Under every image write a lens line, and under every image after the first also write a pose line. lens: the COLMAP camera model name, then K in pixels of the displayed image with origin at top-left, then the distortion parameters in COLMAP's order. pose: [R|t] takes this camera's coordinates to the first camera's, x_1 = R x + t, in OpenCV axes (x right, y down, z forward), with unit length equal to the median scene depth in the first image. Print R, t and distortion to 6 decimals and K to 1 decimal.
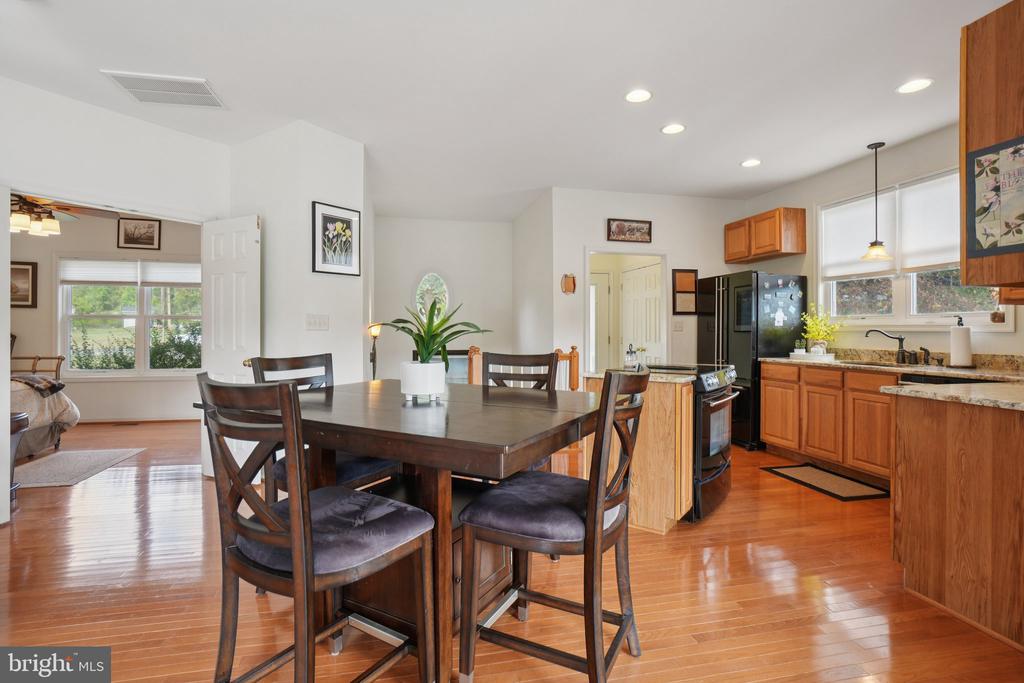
lens RADIAL K [[499.7, 0, 515.7], [0, 499.7, 331.6], [0, 0, 1]] dist [-0.037628, 0.009233]
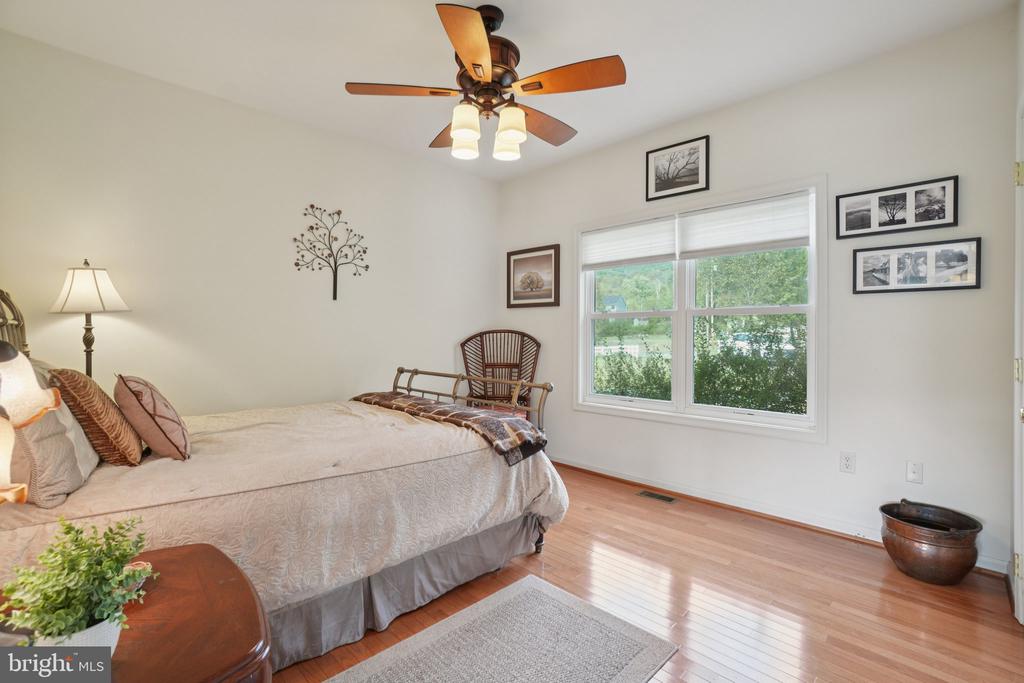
lens RADIAL K [[462.3, 0, 514.8], [0, 462.3, 335.9], [0, 0, 1]] dist [-0.049153, 0.013829]
pose [[0.521157, -0.003006, -0.853455, -0.603931], [0.000078, 0.999994, -0.003474, -0.001094], [0.853461, 0.001744, 0.521154, 0.823657]]
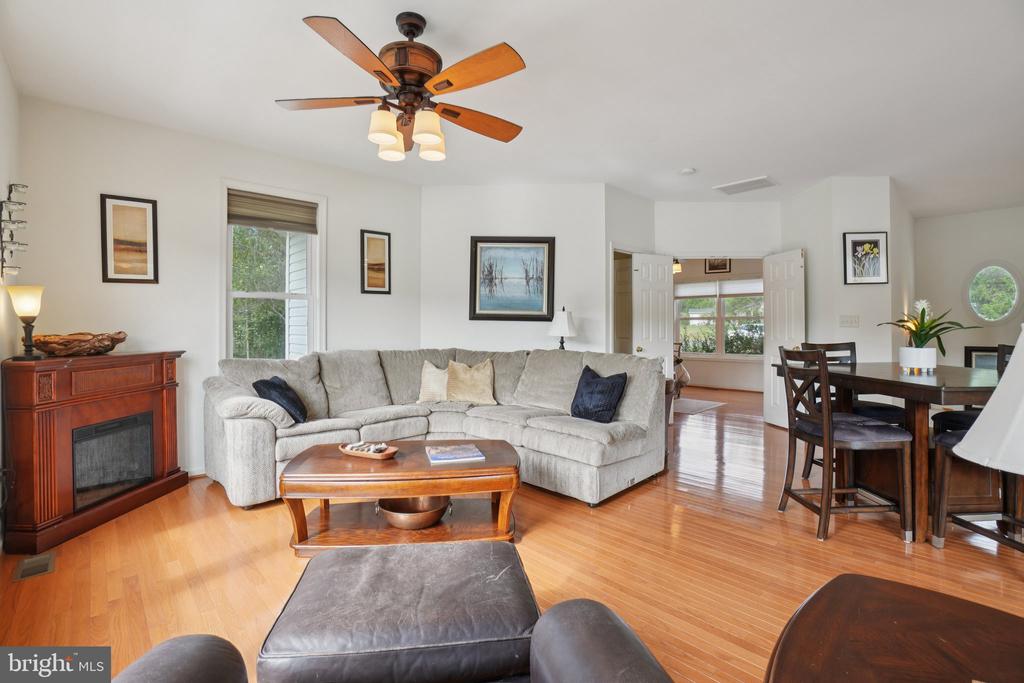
lens RADIAL K [[462.3, 0, 505.5], [0, 462.3, 322.6], [0, 0, 1]] dist [-0.049153, 0.013829]
pose [[0.493100, -0.012513, -0.869883, 0.182609], [0.001875, 0.999910, -0.013320, 0.000406], [0.869971, 0.004937, 0.493079, -0.369487]]
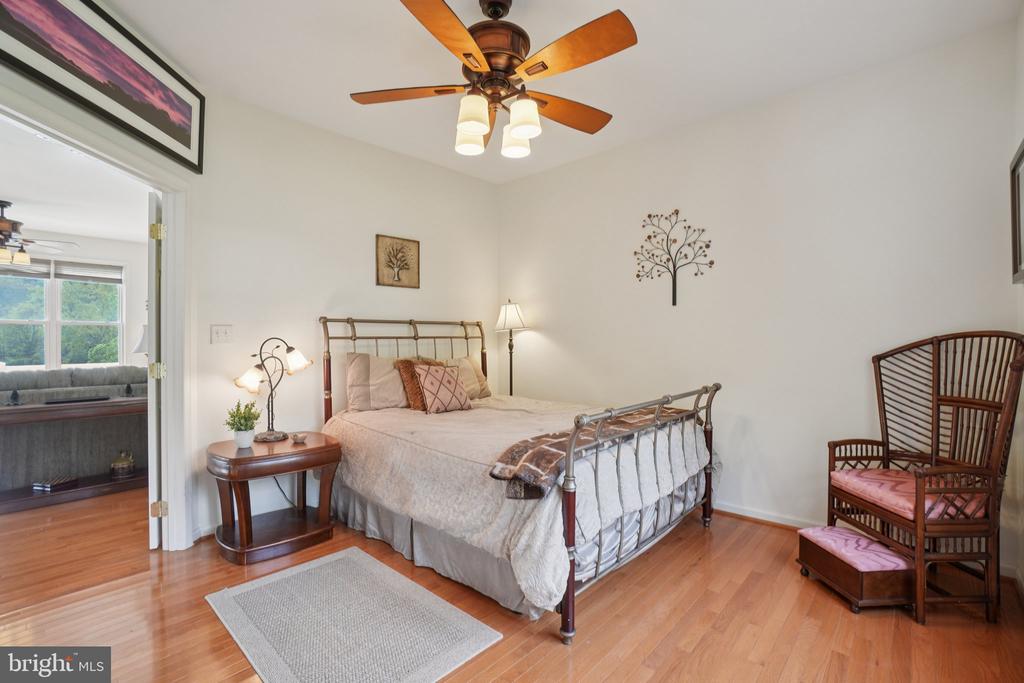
lens RADIAL K [[462.3, 0, 509.0], [0, 462.3, 339.6], [0, 0, 1]] dist [-0.049153, 0.013829]
pose [[-0.832260, -0.000402, -0.554386, -0.816294], [0.001332, 0.999995, -0.002725, -0.009184], [0.554384, -0.003006, -0.832256, 1.501899]]
